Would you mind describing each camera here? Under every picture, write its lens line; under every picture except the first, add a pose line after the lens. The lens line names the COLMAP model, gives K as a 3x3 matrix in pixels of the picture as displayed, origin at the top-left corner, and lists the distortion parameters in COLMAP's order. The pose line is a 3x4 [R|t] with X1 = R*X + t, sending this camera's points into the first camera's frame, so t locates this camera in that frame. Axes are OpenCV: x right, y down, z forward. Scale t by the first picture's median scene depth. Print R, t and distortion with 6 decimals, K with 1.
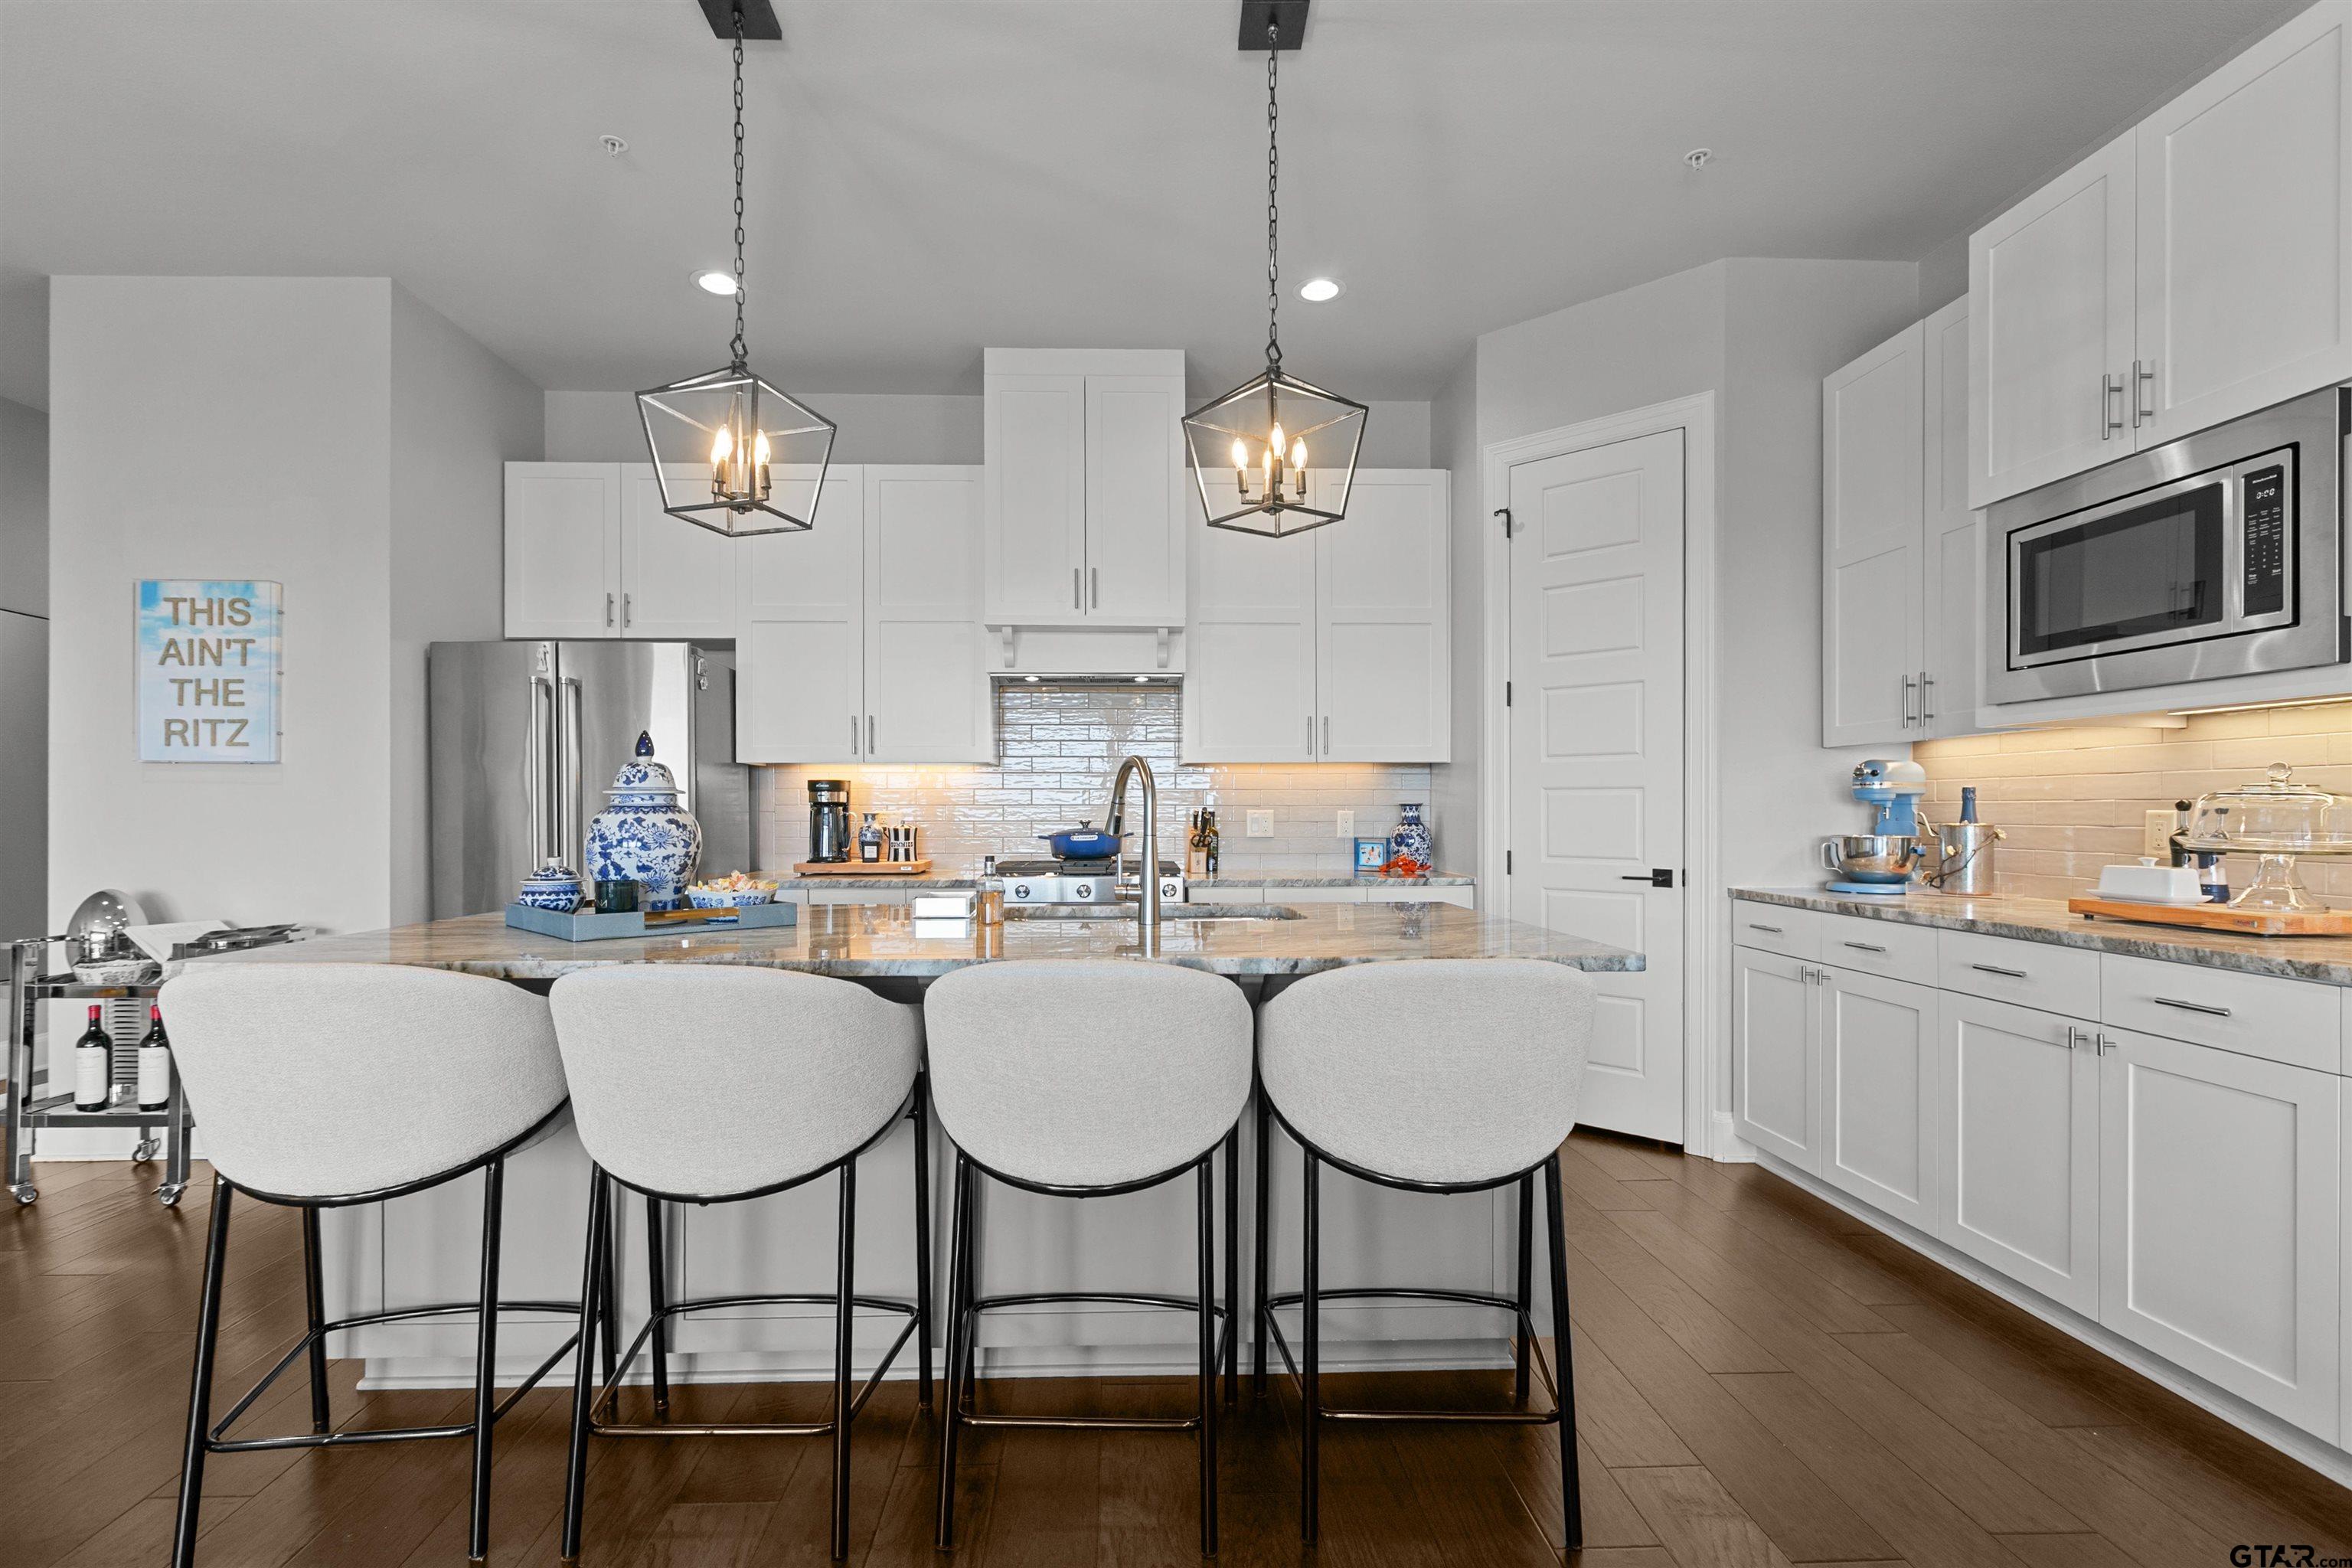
lens RADIAL K [[1079.1, 0, 1164.5], [0, 1079.1, 806.3], [0, 0, 1]] dist [0.003215, -0.001849]
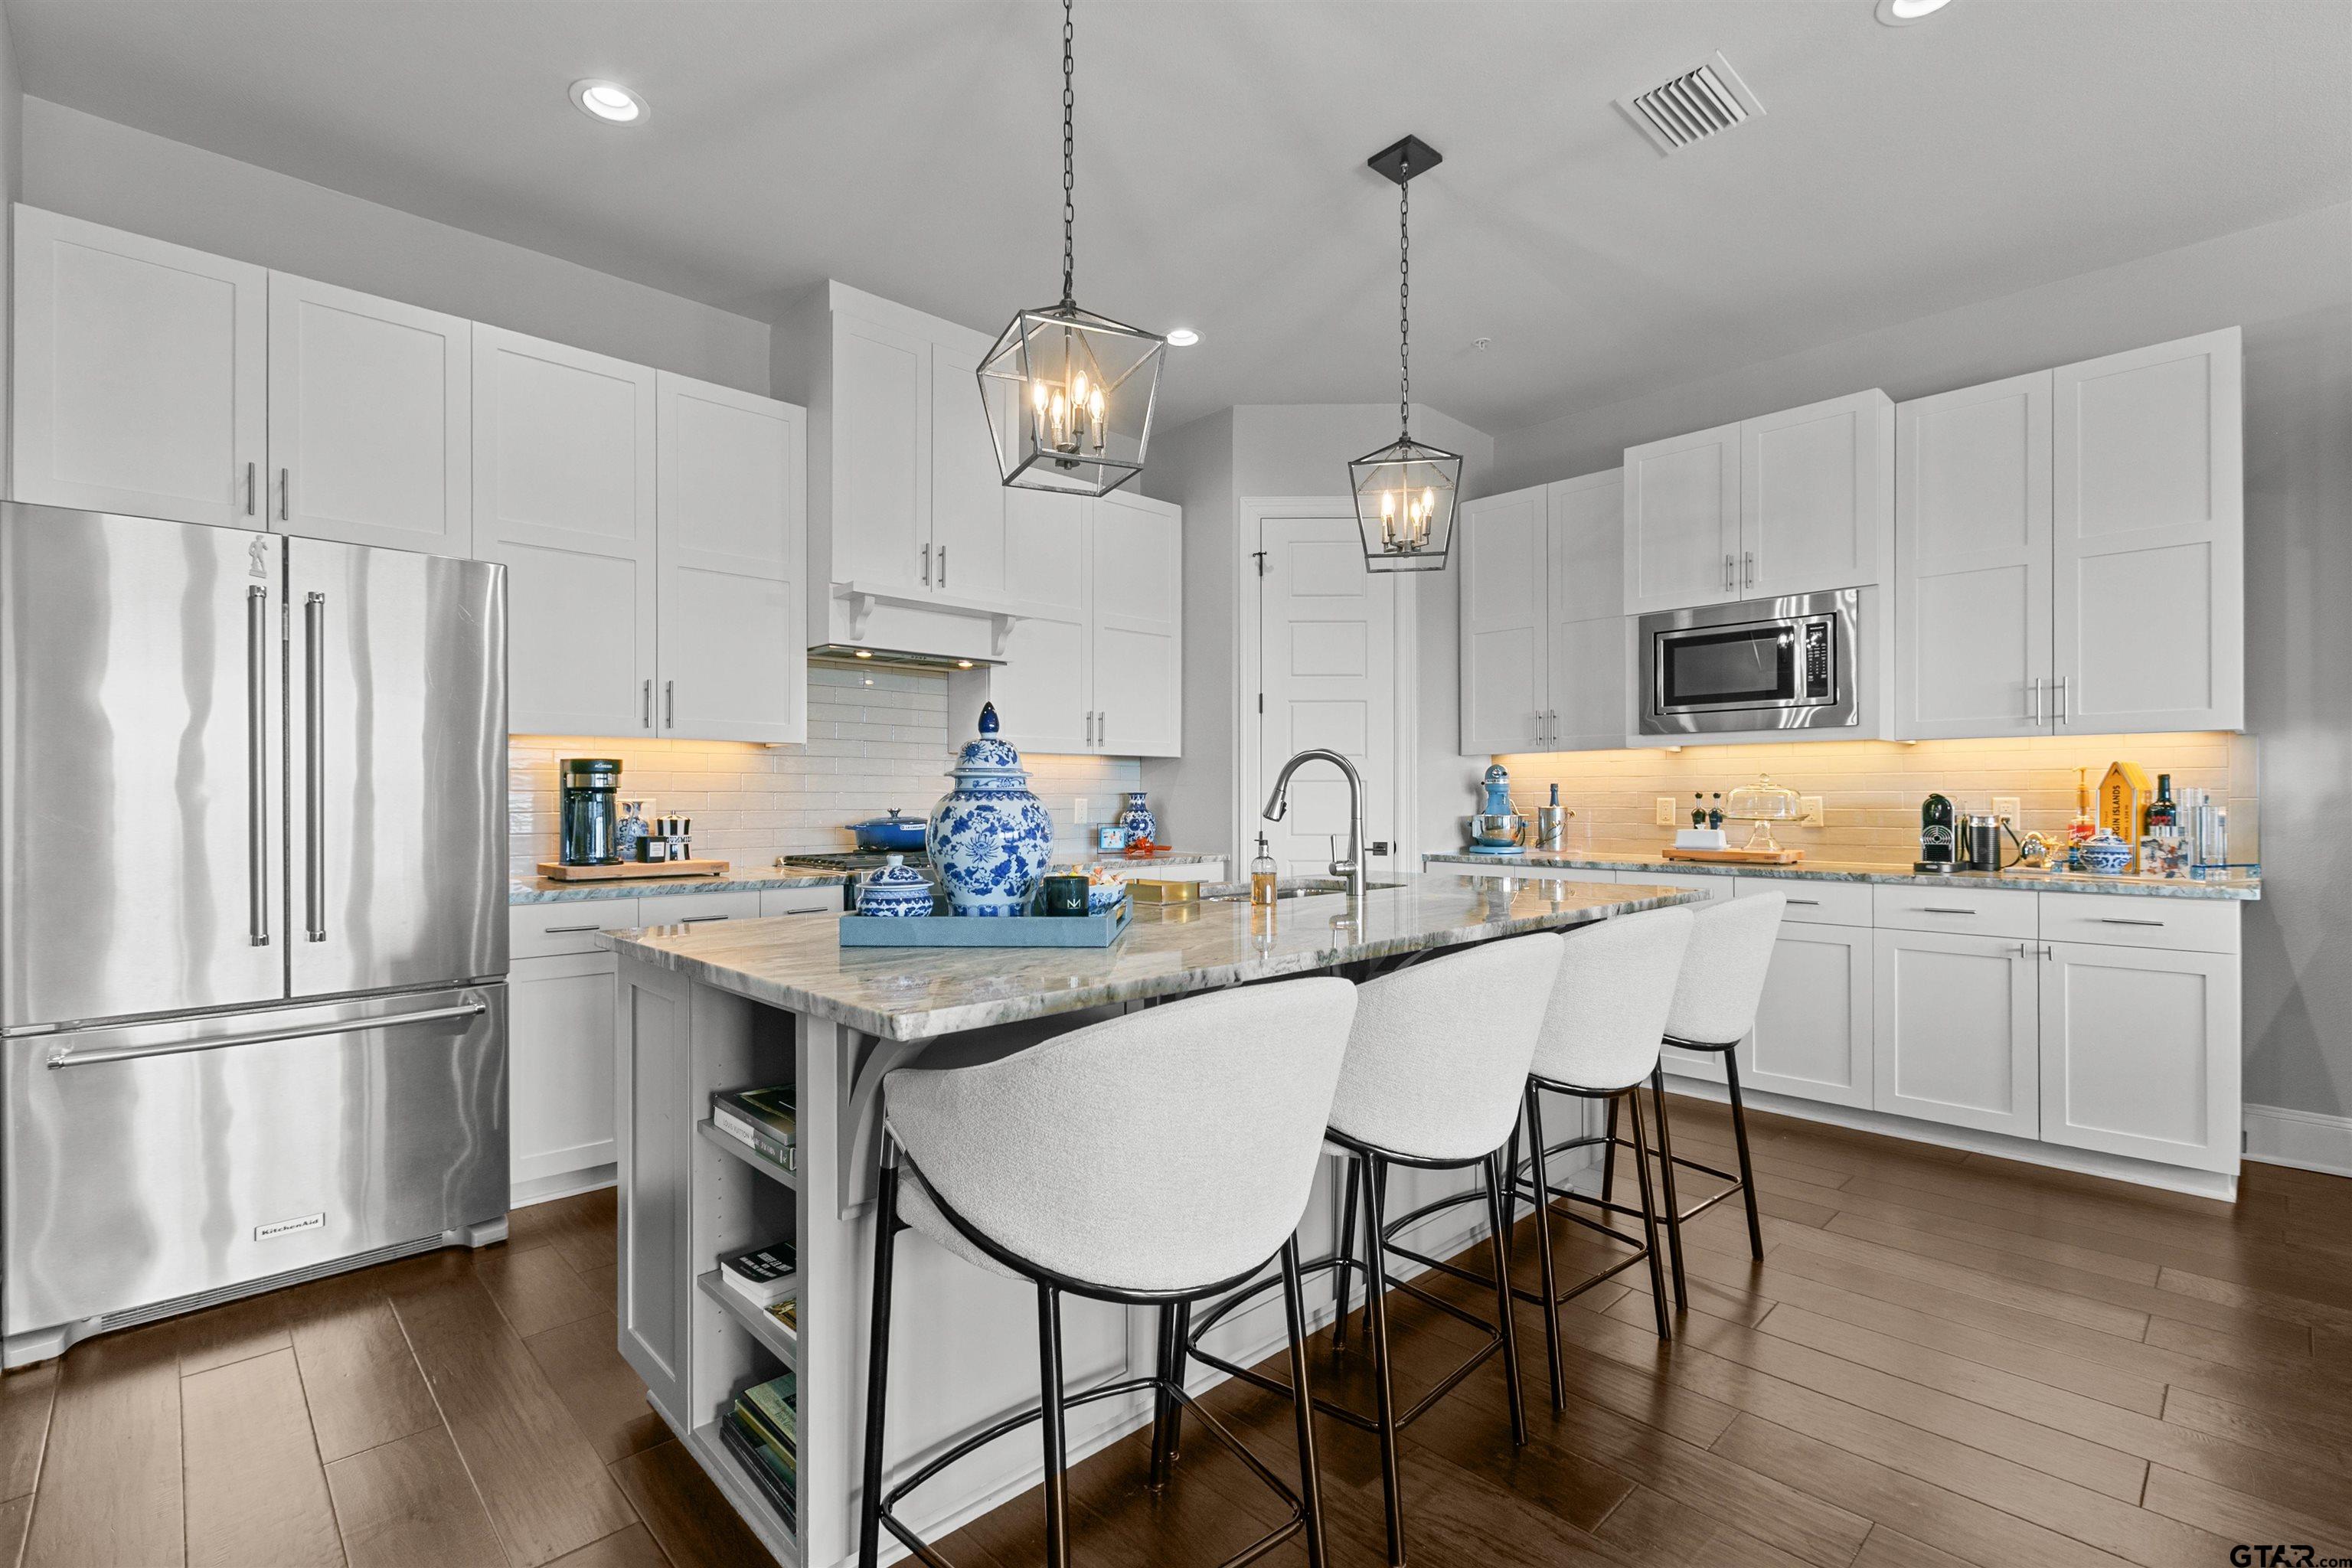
lens RADIAL K [[1079.1, 0, 1130.8], [0, 1079.1, 787.9], [0, 0, 1]] dist [0.003215, -0.001849]
pose [[0.748608, 0.007122, 0.662975, -0.720566], [-0.001572, 0.999959, -0.008967, 0.003720], [-0.663011, 0.005671, 0.748588, 0.216517]]
